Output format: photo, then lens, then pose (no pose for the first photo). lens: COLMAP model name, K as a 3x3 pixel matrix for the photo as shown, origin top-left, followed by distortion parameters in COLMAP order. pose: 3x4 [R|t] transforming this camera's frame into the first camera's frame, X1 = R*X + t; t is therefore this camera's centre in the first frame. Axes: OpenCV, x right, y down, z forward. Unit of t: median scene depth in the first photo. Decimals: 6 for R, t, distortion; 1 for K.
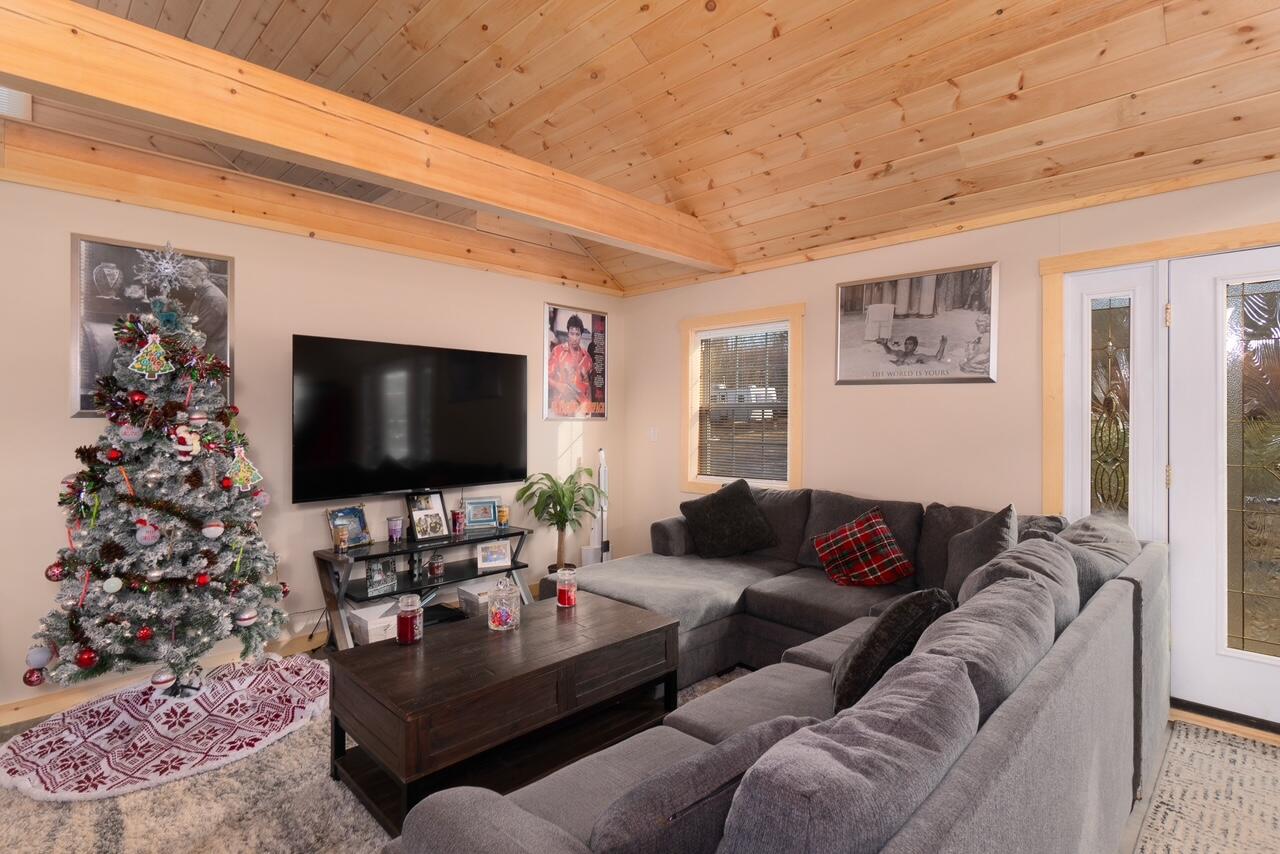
lens RADIAL K [[638.3, 0, 637.2], [0, 638.3, 406.8], [0, 0, 1]] dist [-0.001465, -0.000221]
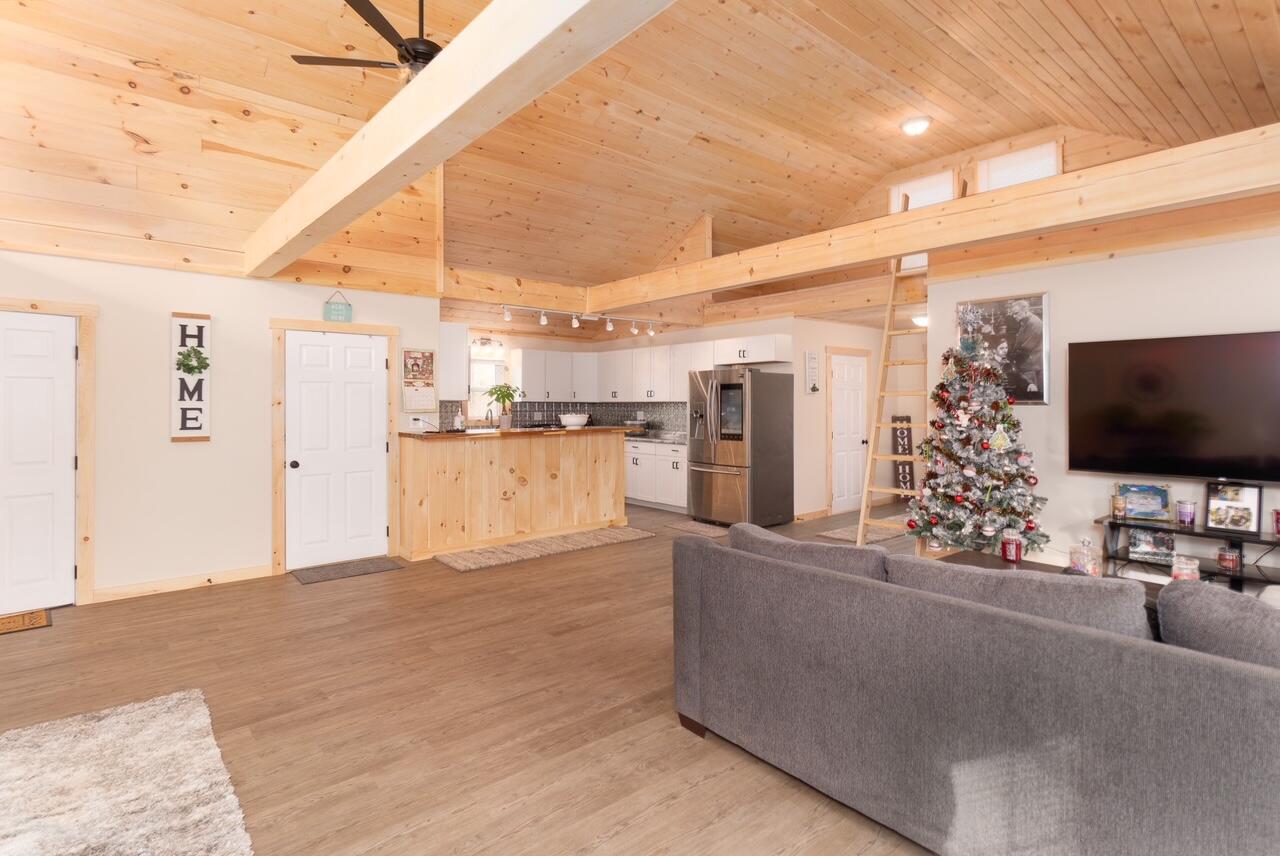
lens RADIAL K [[638.3, 0, 637.2], [0, 638.3, 407.8], [0, 0, 1]] dist [-0.001465, -0.000221]
pose [[-0.076098, -0.000734, -0.997100, 0.847618], [0.007189, 0.999973, -0.001285, 0.016796], [0.997074, -0.007266, -0.076091, 0.207641]]
